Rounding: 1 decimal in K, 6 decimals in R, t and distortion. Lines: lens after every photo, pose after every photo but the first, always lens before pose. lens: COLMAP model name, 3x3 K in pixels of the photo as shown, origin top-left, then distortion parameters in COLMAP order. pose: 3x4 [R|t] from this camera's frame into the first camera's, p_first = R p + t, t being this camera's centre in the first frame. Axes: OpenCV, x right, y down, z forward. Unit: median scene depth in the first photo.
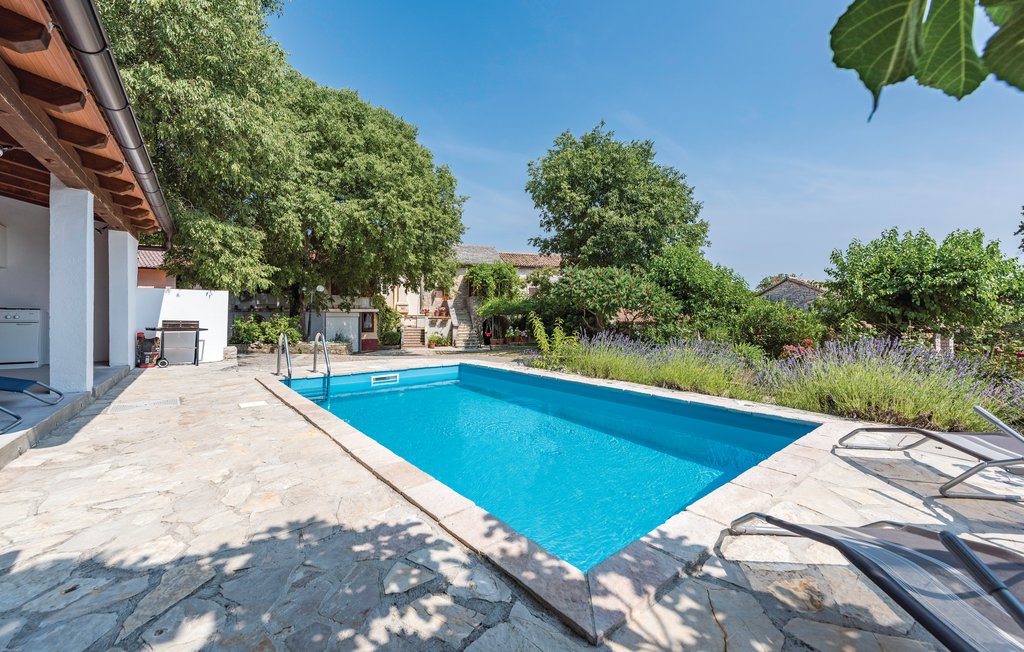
lens RADIAL K [[399.0, 0, 512.2], [0, 399.0, 312.2], [0, 0, 1]] dist [0.008635, -0.000248]
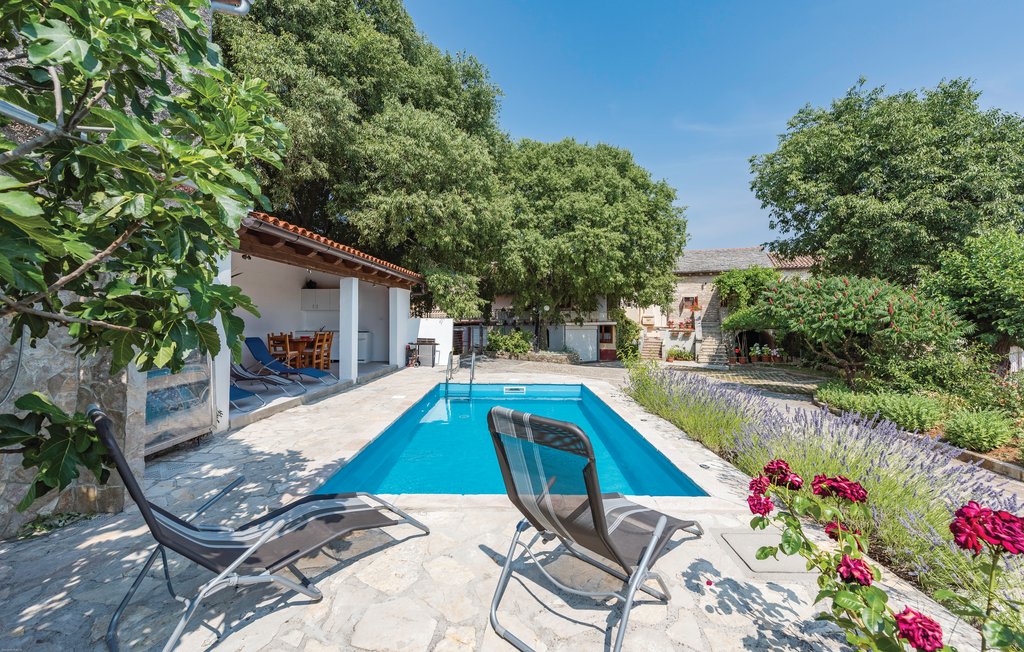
lens RADIAL K [[399.0, 0, 512.2], [0, 399.0, 312.2], [0, 0, 1]] dist [0.008635, -0.000248]
pose [[0.763359, -0.009638, -0.645903, 0.223279], [0.000402, 0.999896, -0.014446, -0.028835], [0.645975, 0.010768, 0.763283, 0.002153]]
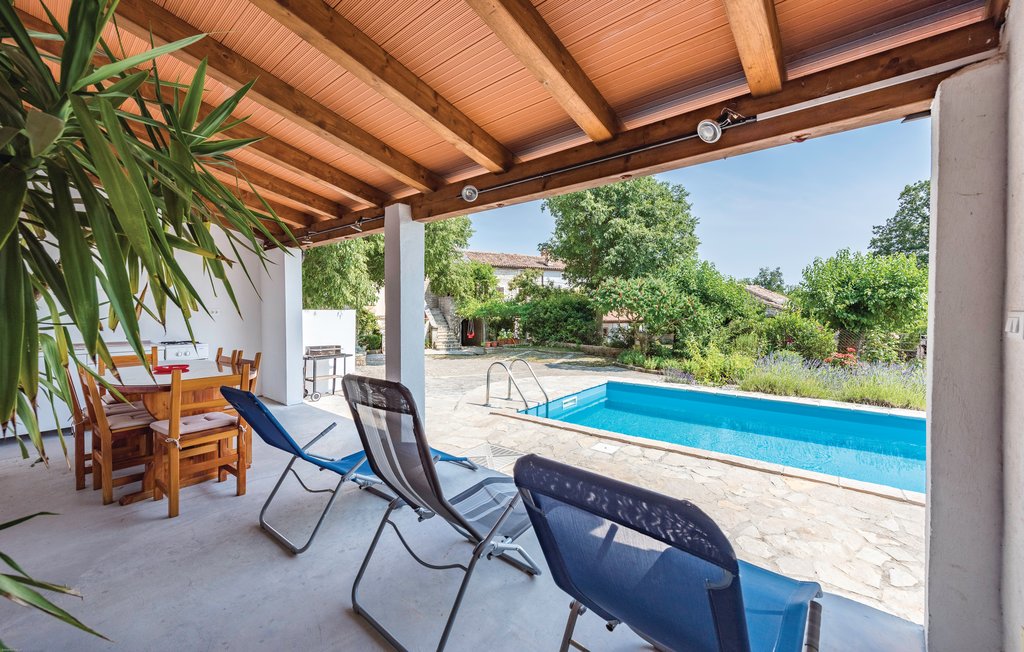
lens RADIAL K [[399.0, 0, 512.2], [0, 399.0, 312.2], [0, 0, 1]] dist [0.008635, -0.000248]
pose [[0.976015, -0.002273, 0.217691, -0.293529], [-0.001425, 0.999857, 0.016830, -0.033127], [-0.217699, -0.016737, 0.975873, 0.025686]]
